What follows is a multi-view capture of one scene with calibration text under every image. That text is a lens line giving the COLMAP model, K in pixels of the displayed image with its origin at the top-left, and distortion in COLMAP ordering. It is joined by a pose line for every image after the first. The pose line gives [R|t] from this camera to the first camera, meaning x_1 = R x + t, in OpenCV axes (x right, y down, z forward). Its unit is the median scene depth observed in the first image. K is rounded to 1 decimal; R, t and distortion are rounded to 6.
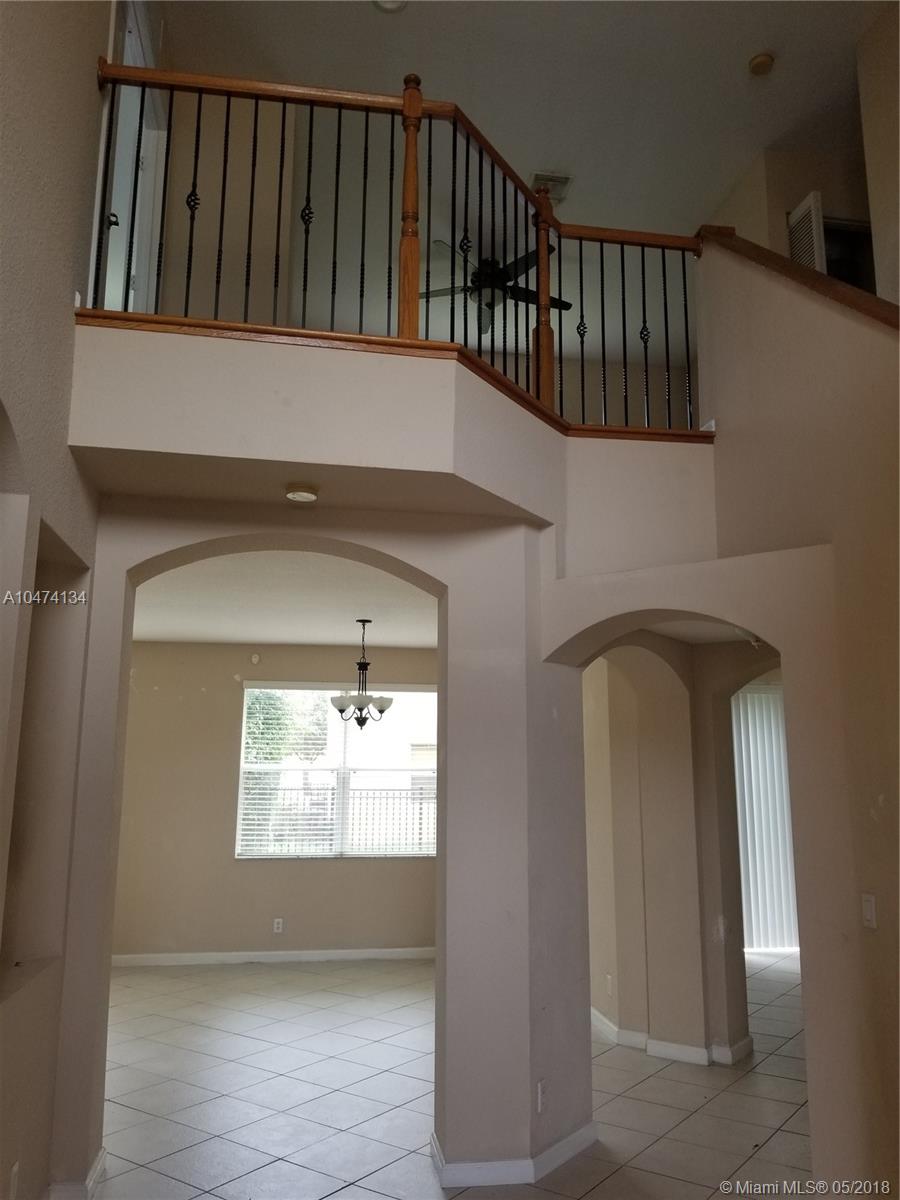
lens RADIAL K [[928.3, 0, 450.0], [0, 928.3, 600.0], [0, 0, 1]] dist [0.005922, 0.001874]
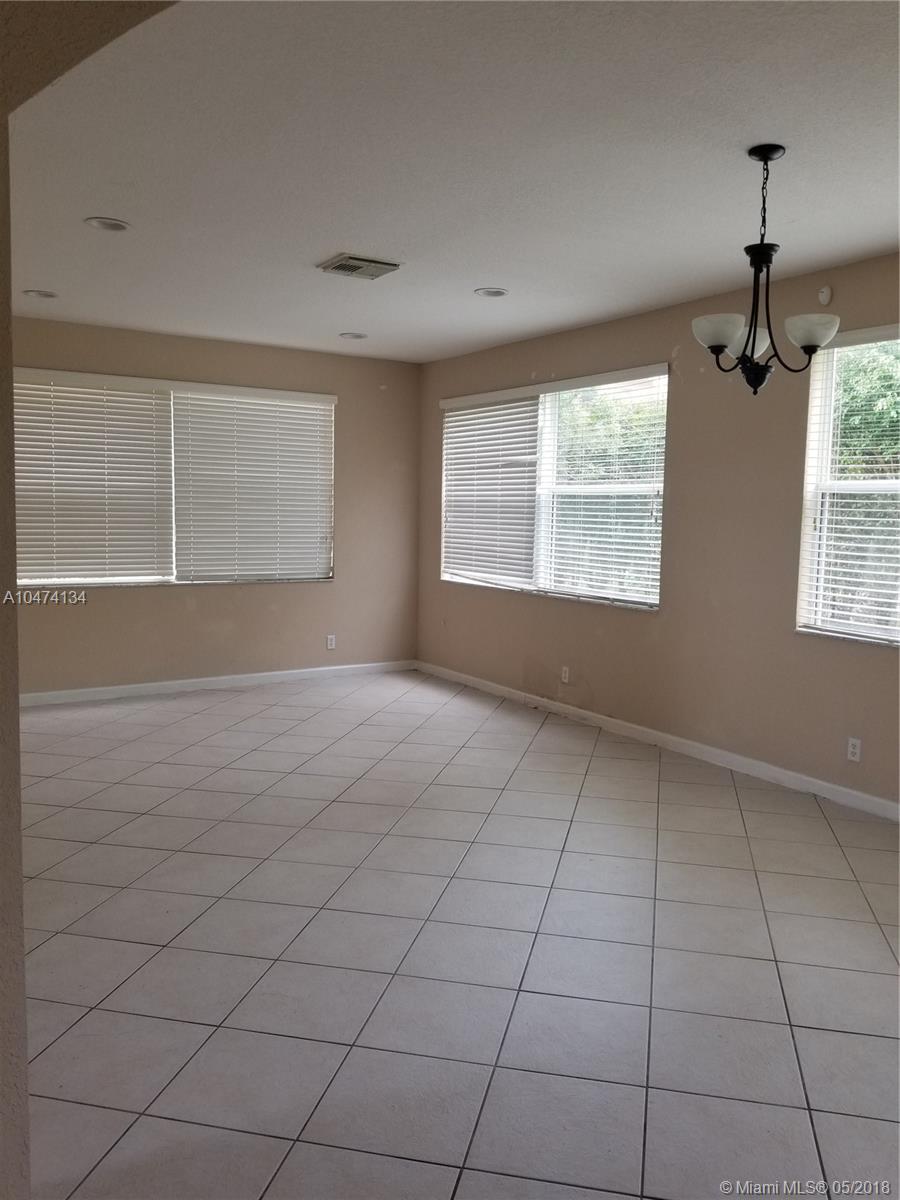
lens RADIAL K [[928.3, 0, 450.0], [0, 928.3, 600.0], [0, 0, 1]] dist [0.005922, 0.001874]
pose [[0.393960, 0.095919, -0.914109, 0.243725], [0.160264, 0.972136, 0.171078, 0.116188], [0.905047, -0.213897, 0.367610, 0.571643]]
